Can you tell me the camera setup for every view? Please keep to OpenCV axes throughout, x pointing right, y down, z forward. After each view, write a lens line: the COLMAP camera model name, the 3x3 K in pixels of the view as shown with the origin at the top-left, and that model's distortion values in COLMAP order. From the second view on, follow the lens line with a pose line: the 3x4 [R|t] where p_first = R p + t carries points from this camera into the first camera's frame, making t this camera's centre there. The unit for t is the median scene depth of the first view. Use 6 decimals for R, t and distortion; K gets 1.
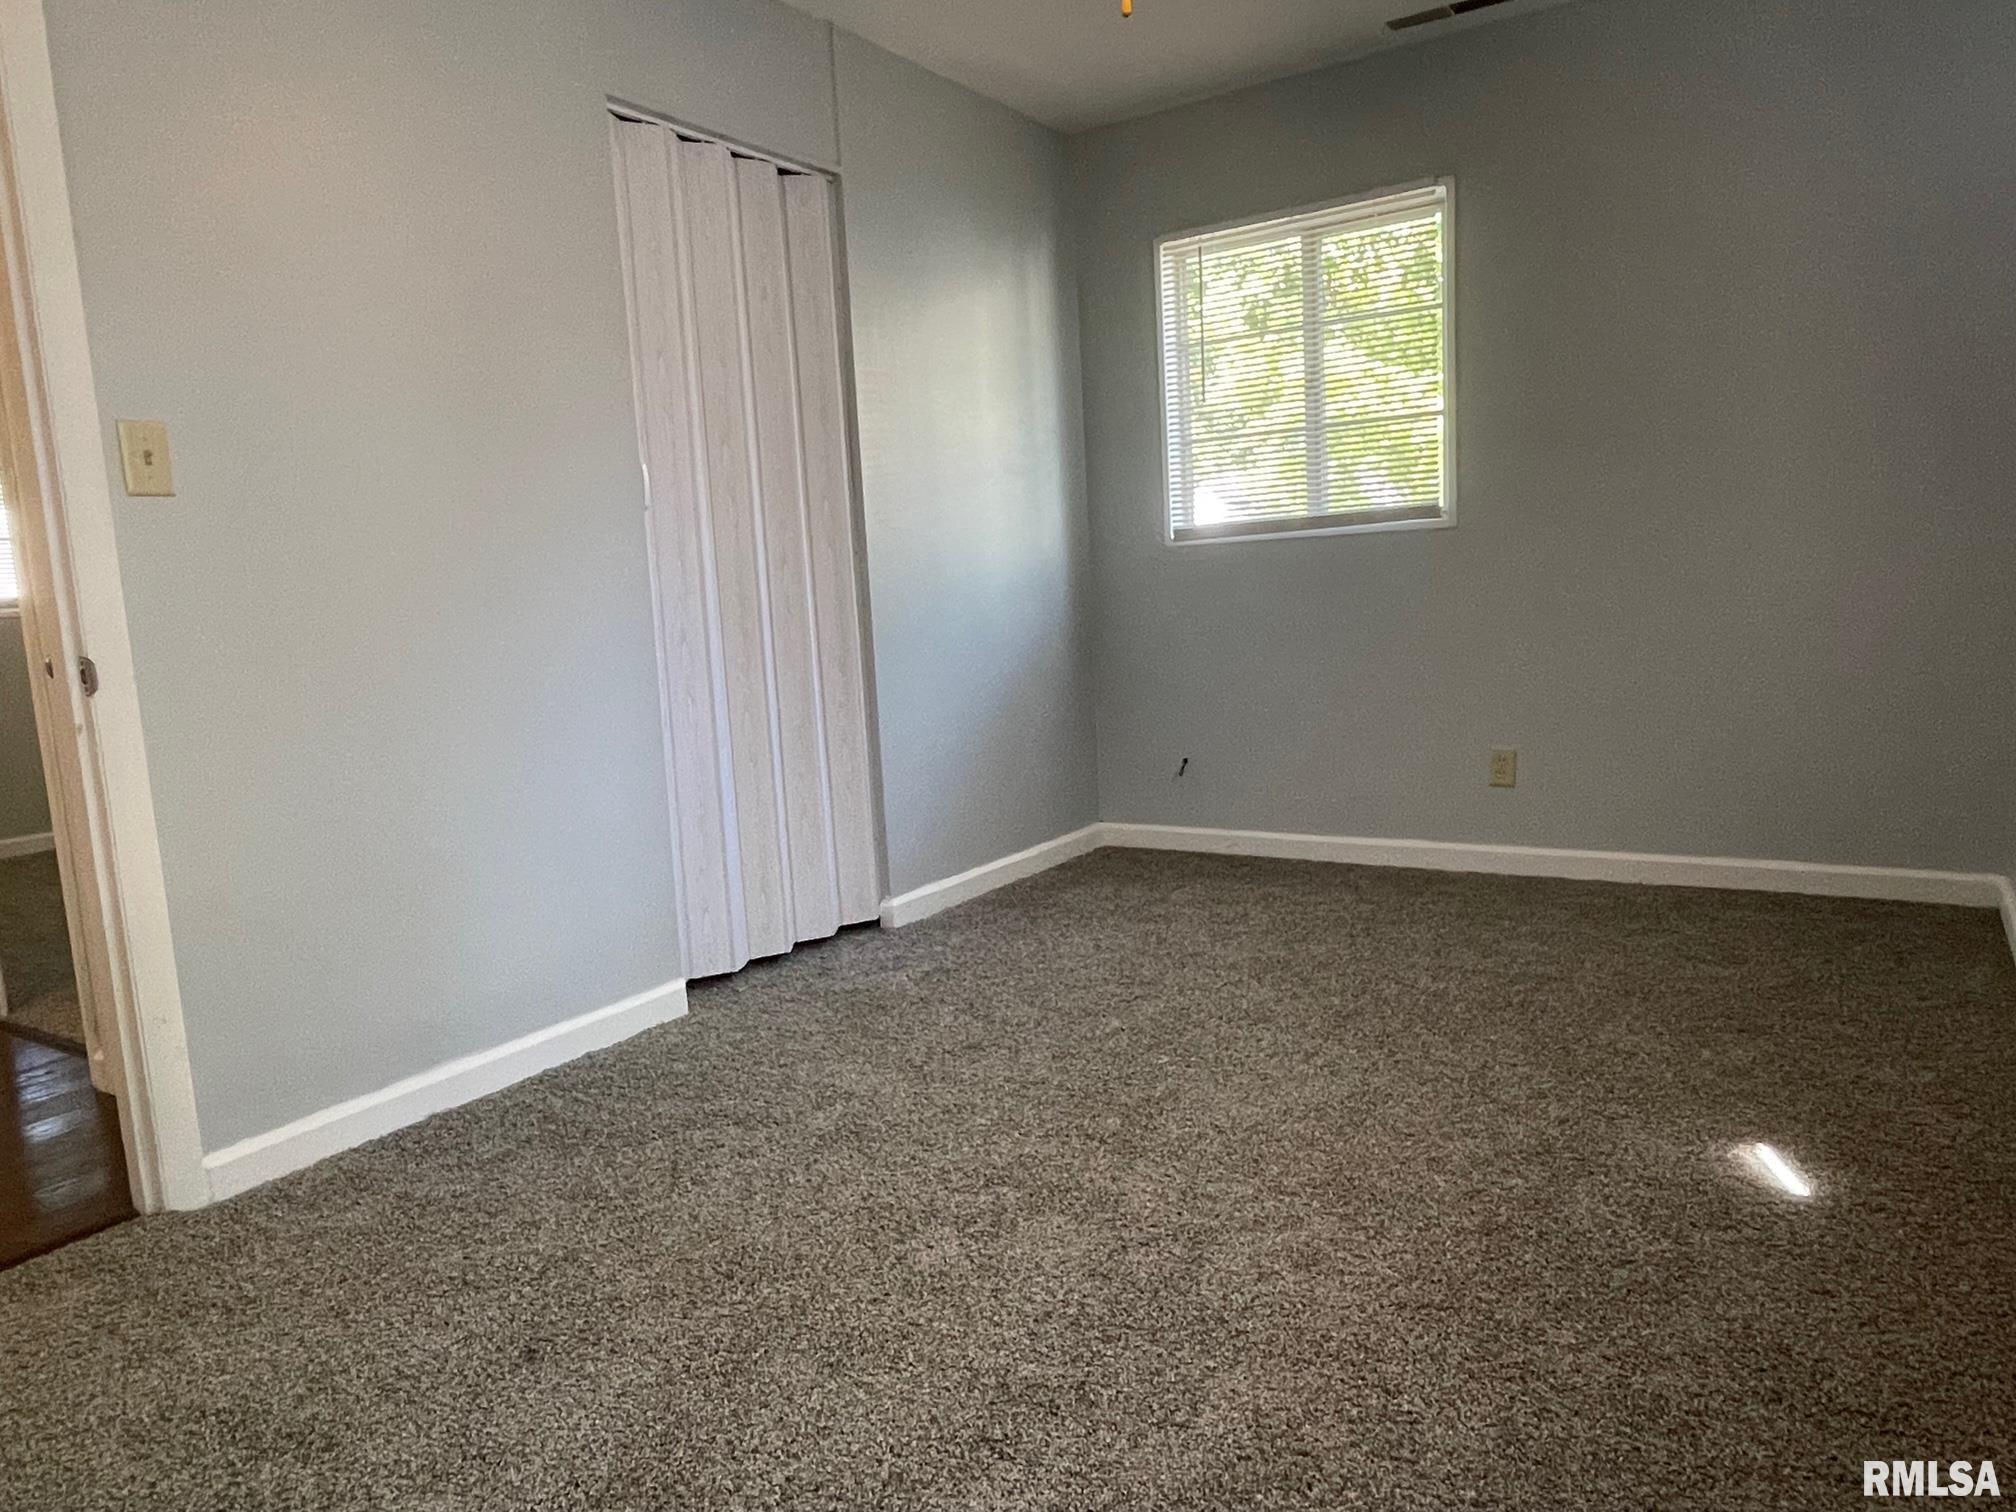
lens RADIAL K [[1339.8, 0, 1008.0], [0, 1339.8, 756.0], [0, 0, 1]] dist [-0.003253, -0.001185]
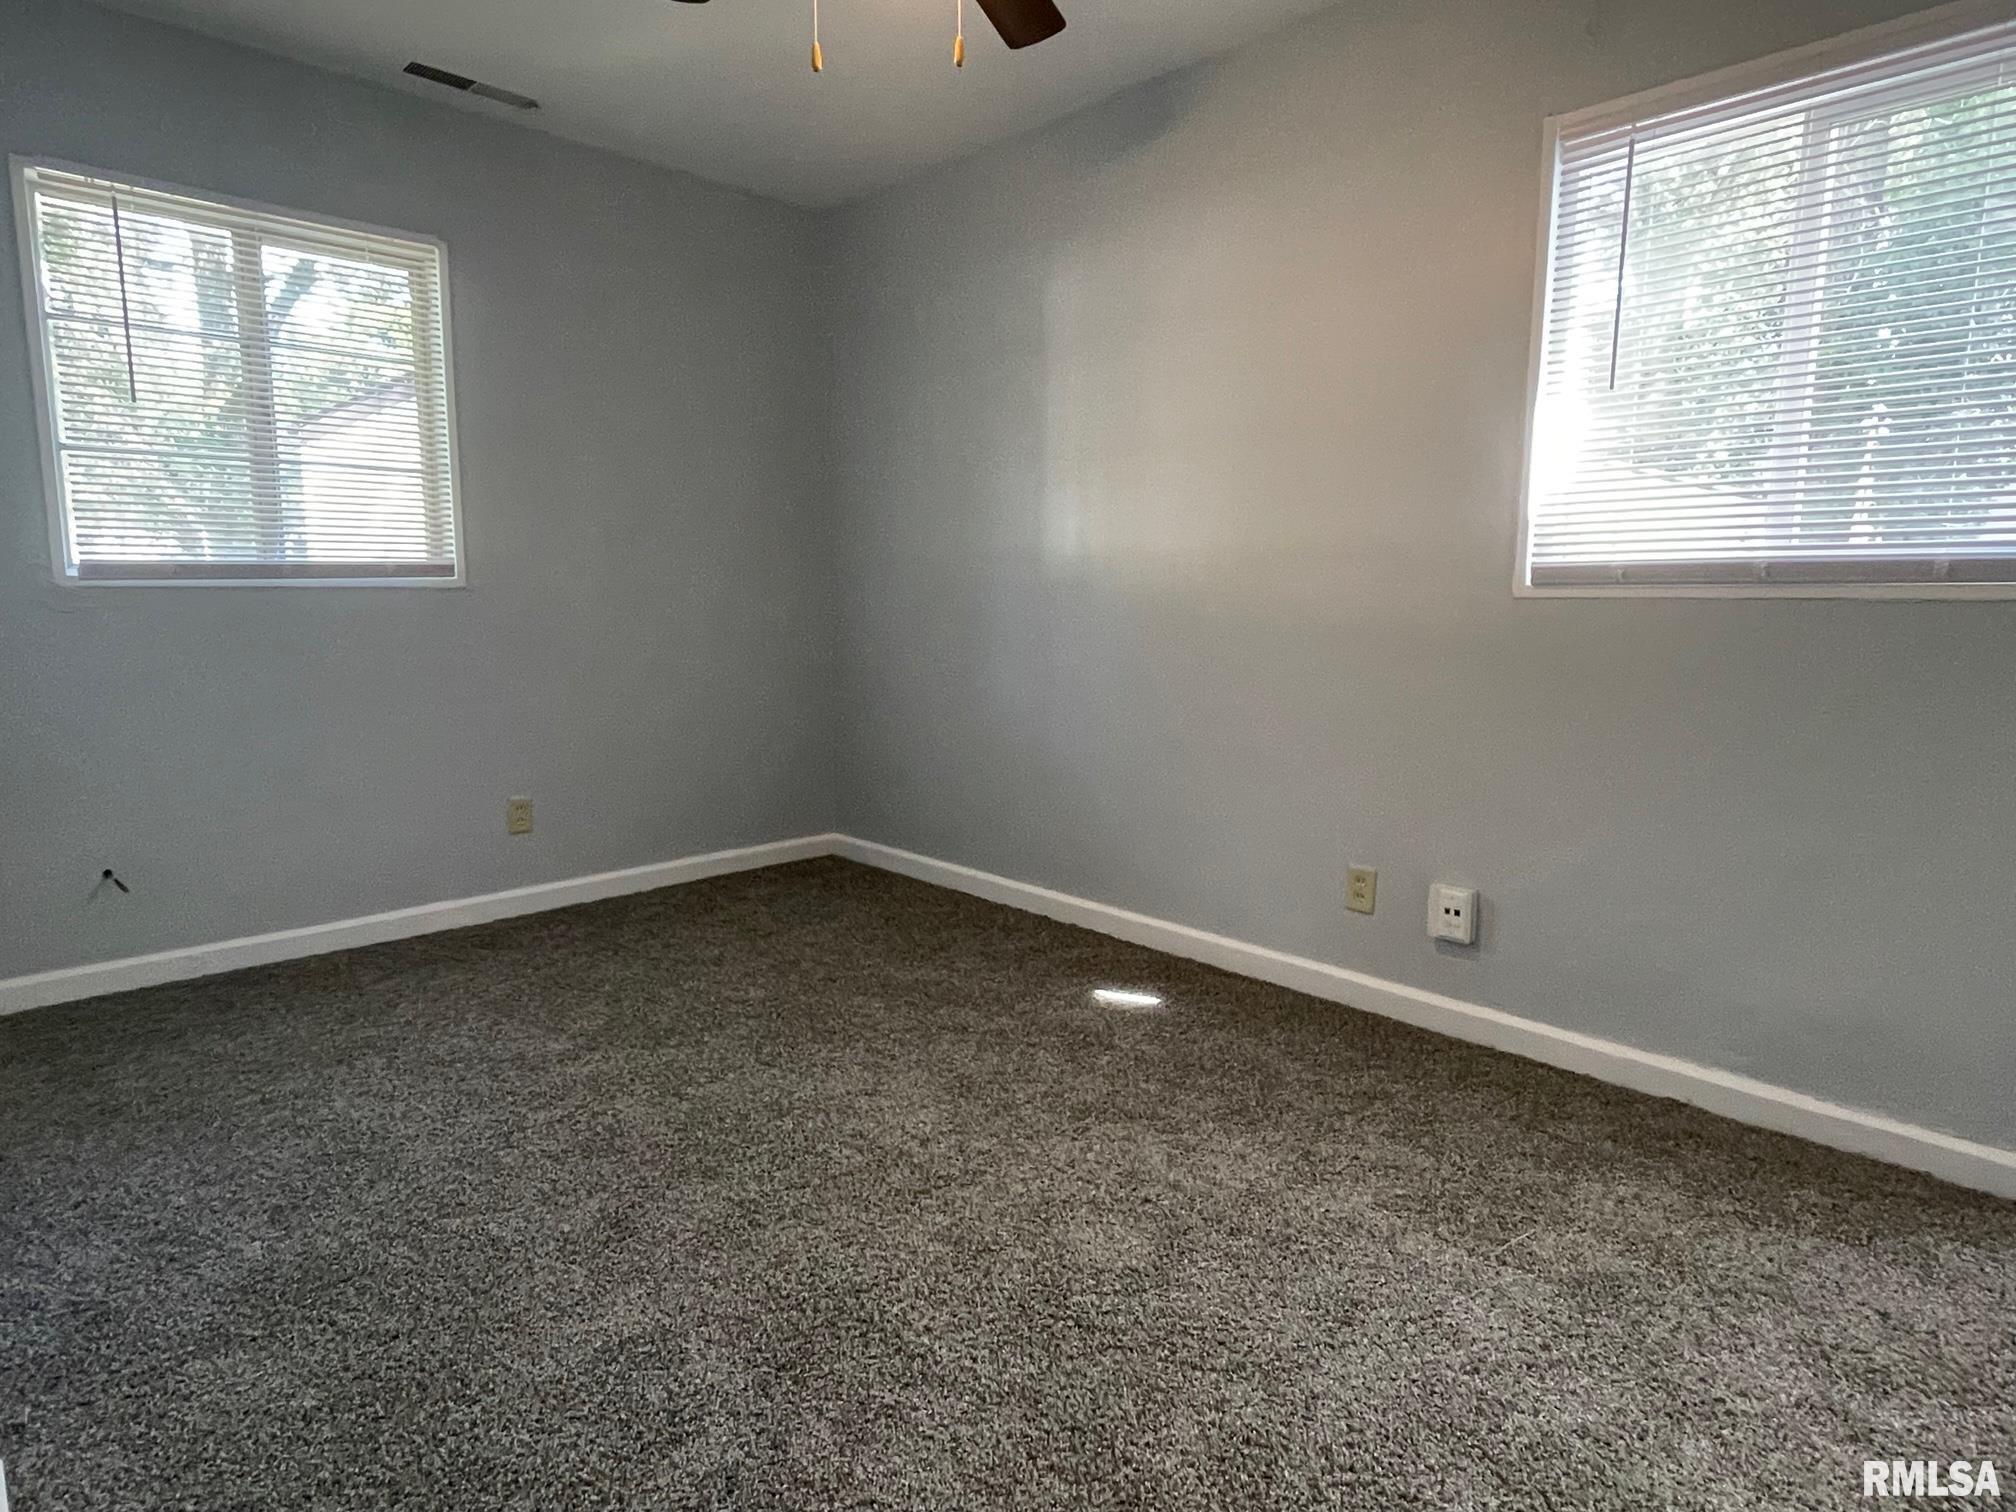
lens RADIAL K [[1137.7, 0, 1008.0], [0, 1137.7, 756.0], [0, 0, 1]] dist [-0.013730, -0.000369]
pose [[0.217739, -0.082901, 0.972480, -0.425124], [0.111836, 0.991943, 0.059520, -0.049046], [-0.969579, 0.095798, 0.225256, 0.418680]]
